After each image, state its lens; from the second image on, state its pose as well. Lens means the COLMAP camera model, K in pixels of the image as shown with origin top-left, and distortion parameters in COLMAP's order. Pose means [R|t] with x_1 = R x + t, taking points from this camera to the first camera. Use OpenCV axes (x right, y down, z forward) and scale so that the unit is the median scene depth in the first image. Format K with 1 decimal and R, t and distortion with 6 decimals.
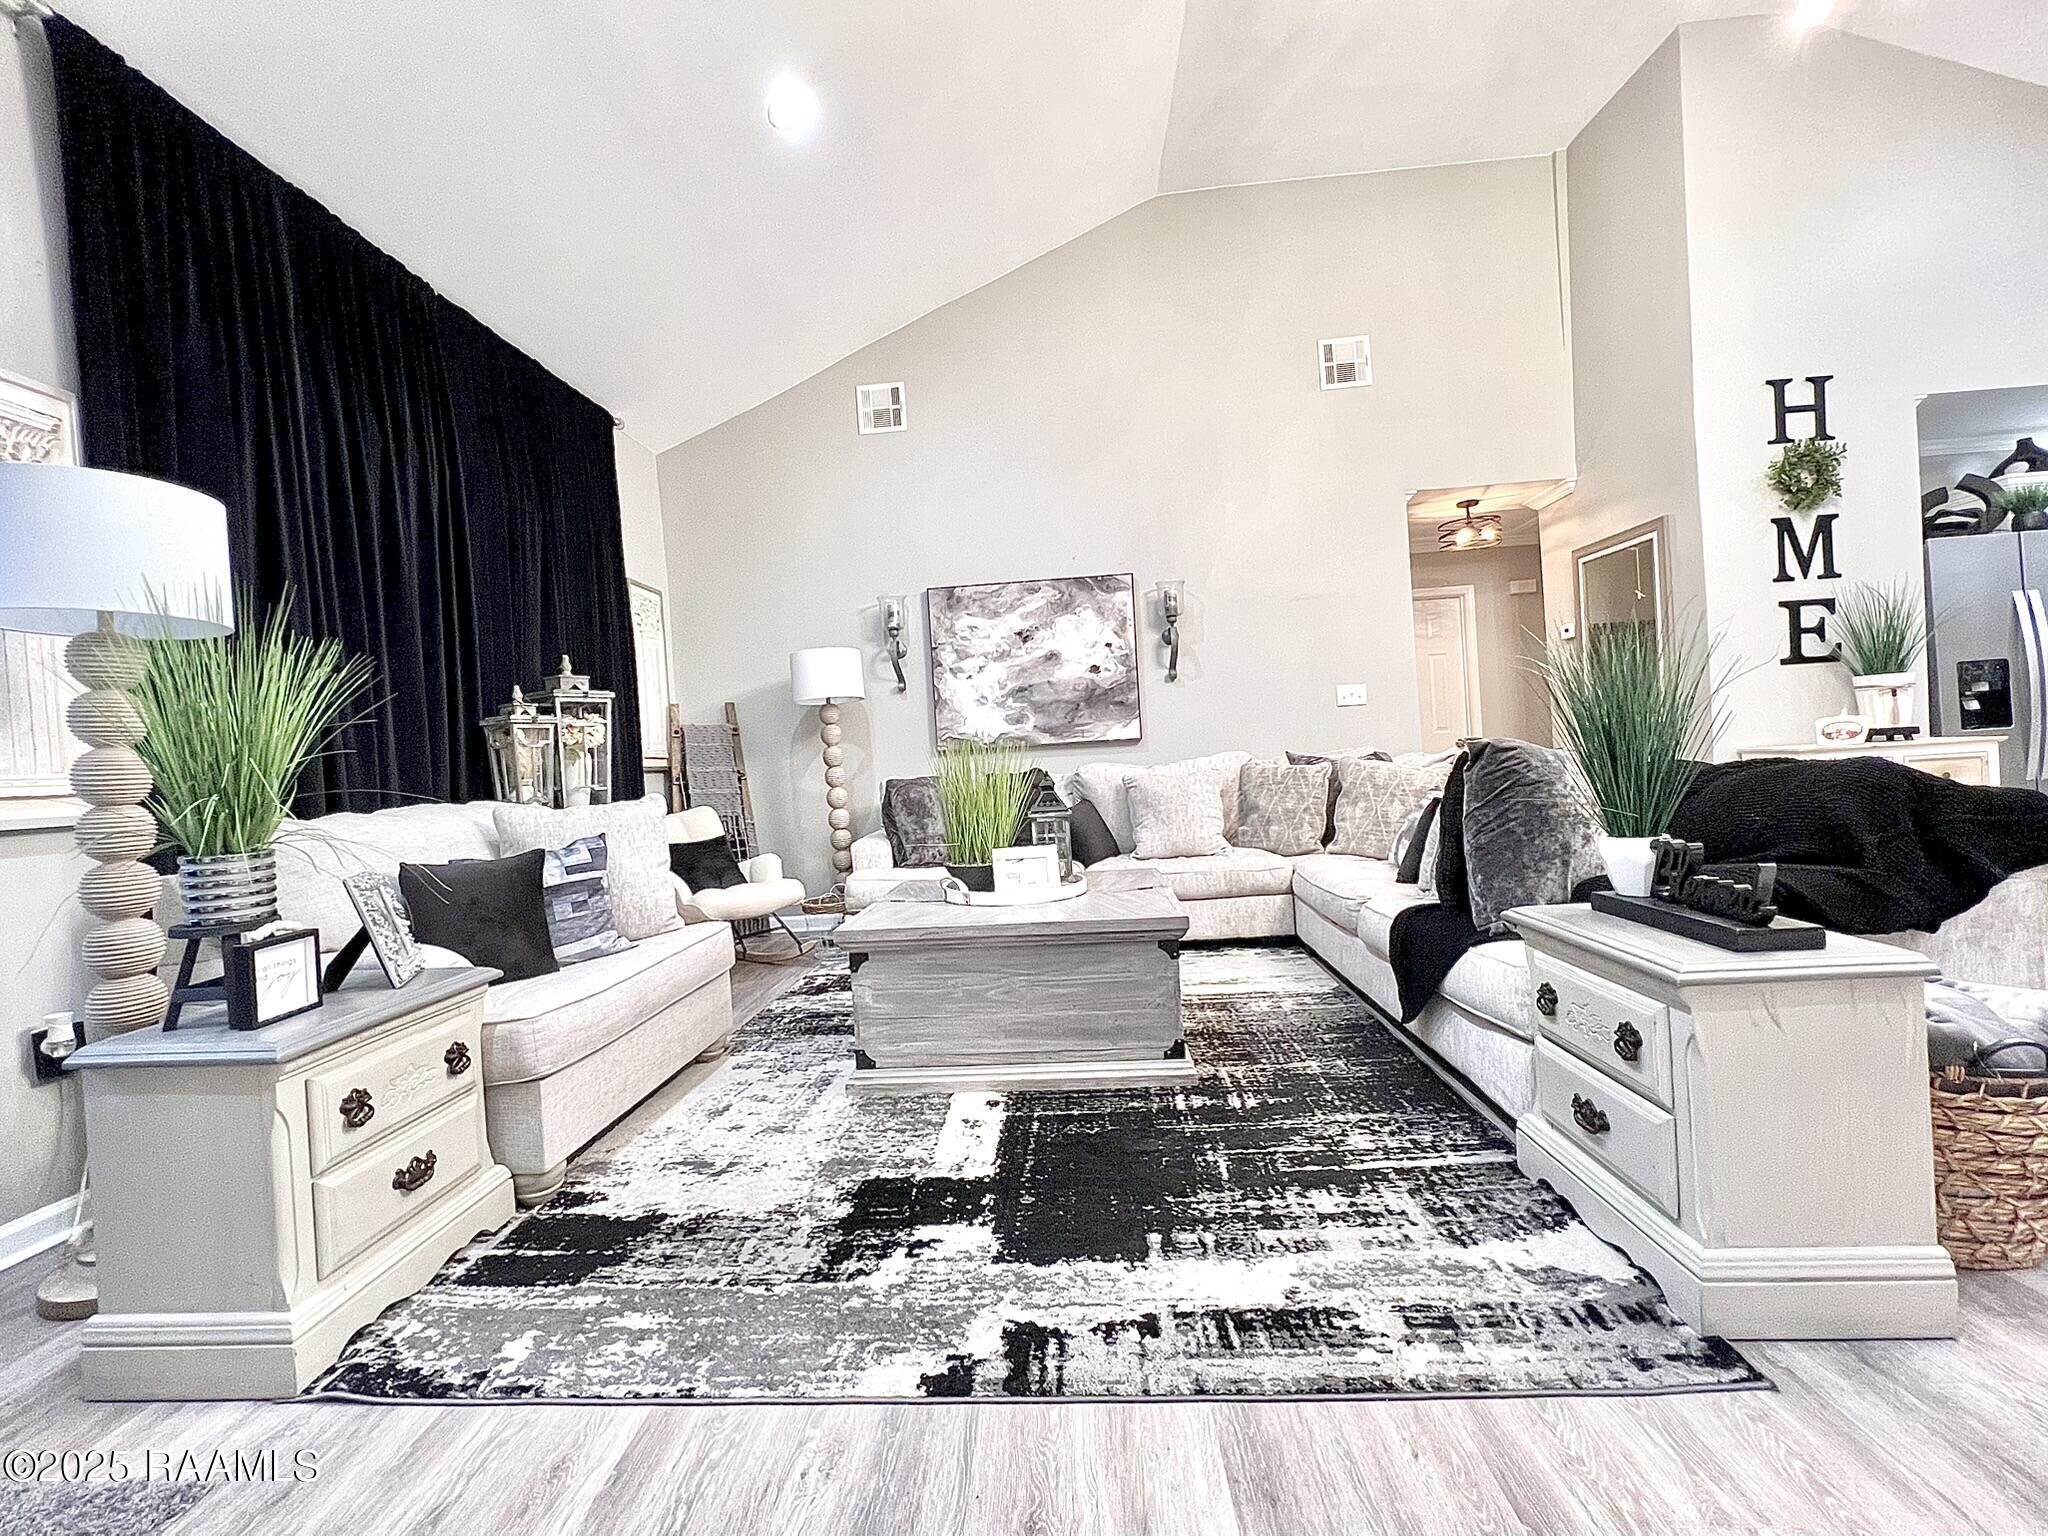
lens RADIAL K [[872.7, 0, 1010.0], [0, 872.7, 769.6], [0, 0, 1]] dist [-0.001312, -0.000561]
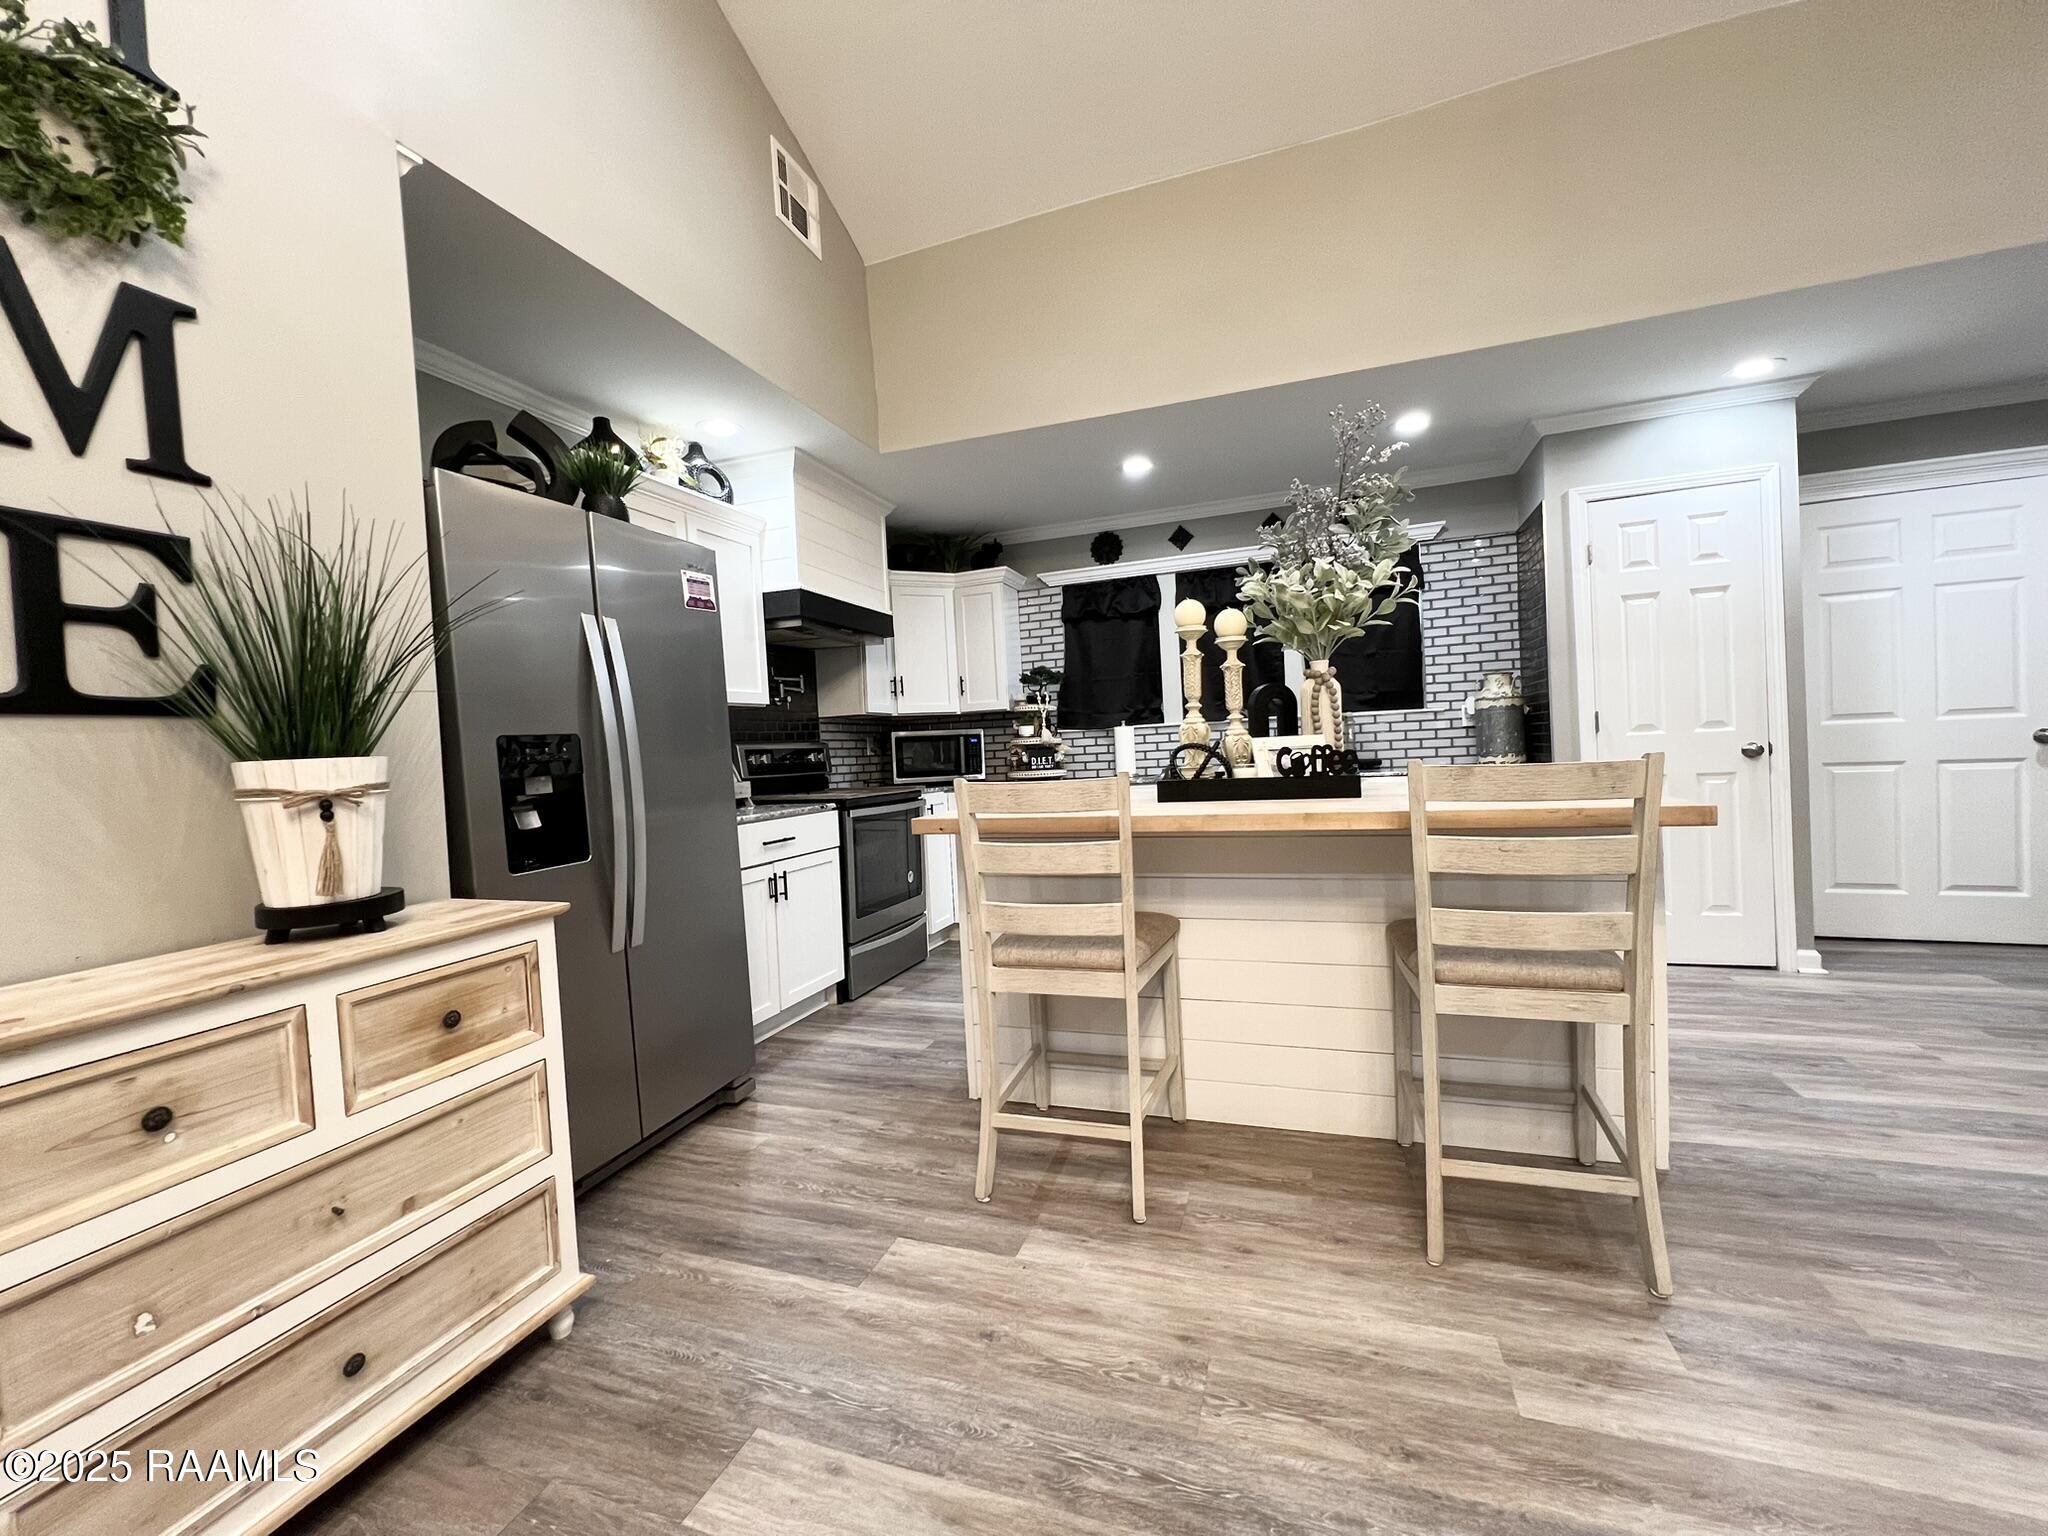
lens RADIAL K [[824.5, 0, 1025.5], [0, 824.5, 770.9], [0, 0, 1]] dist [-0.002775, 0.001157]
pose [[0.267636, 0.011086, 0.963456, 0.714883], [0.048465, 0.998513, -0.024952, -0.077212], [-0.962300, 0.053372, 0.266701, 0.585984]]
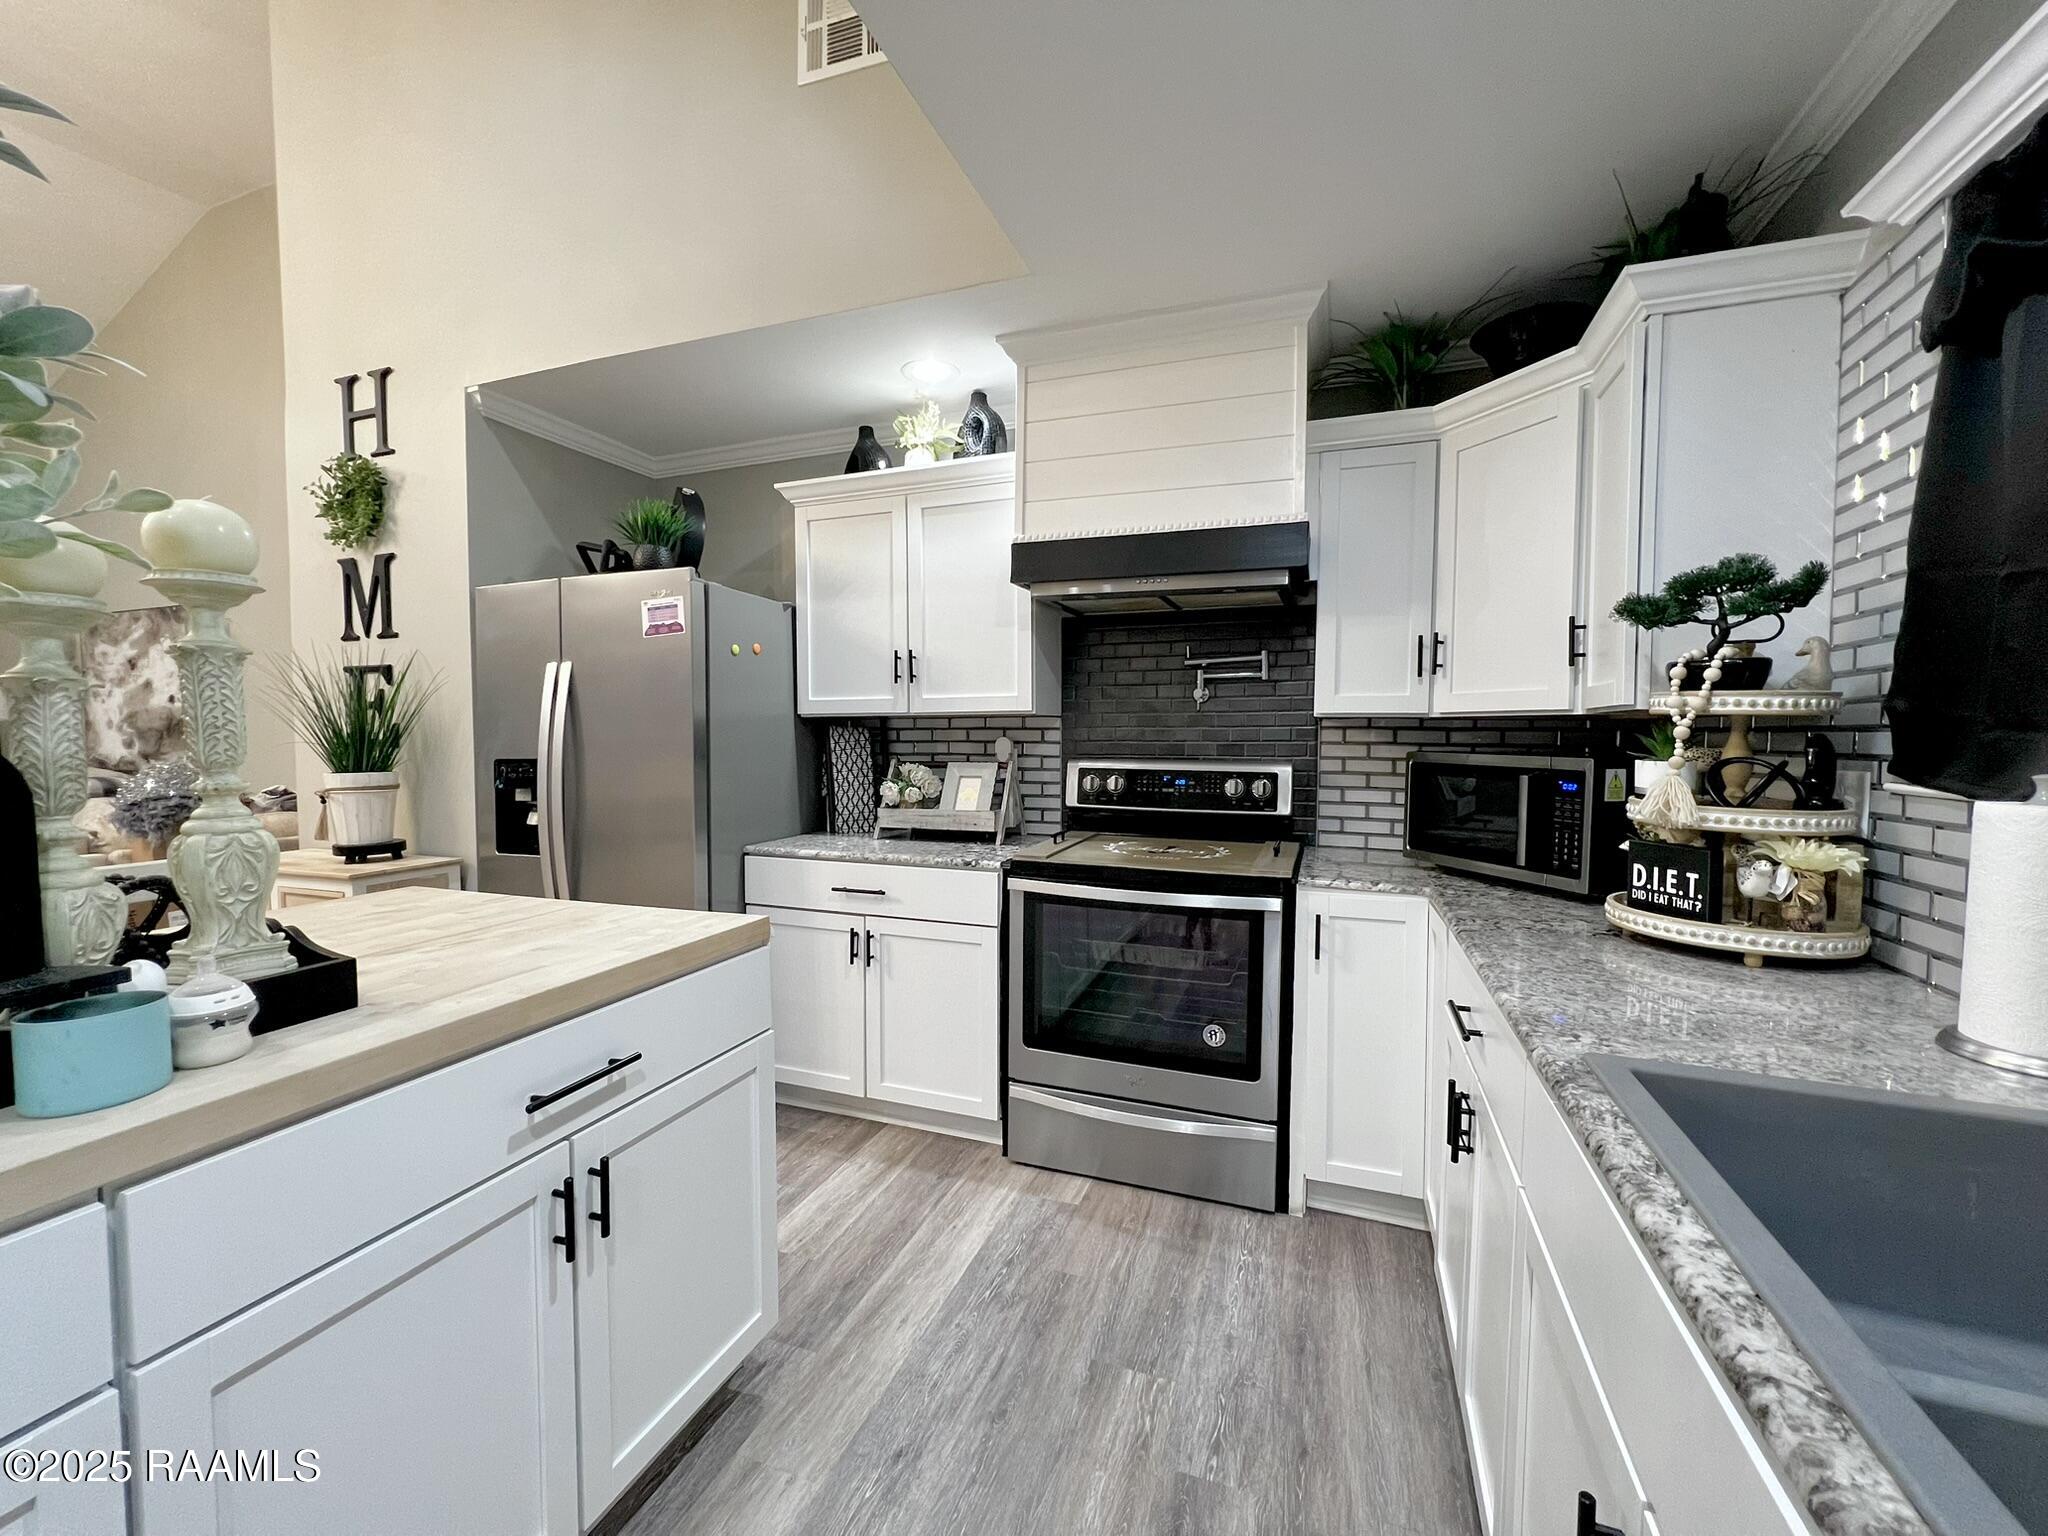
lens RADIAL K [[824.5, 0, 1025.4], [0, 824.5, 769.9], [0, 0, 1]] dist [-0.002775, 0.001157]
pose [[0.958668, 0.065634, -0.276852, 1.684454], [-0.054914, 0.997417, 0.046306, -0.168824], [0.279176, -0.029189, 0.959796, 0.460710]]
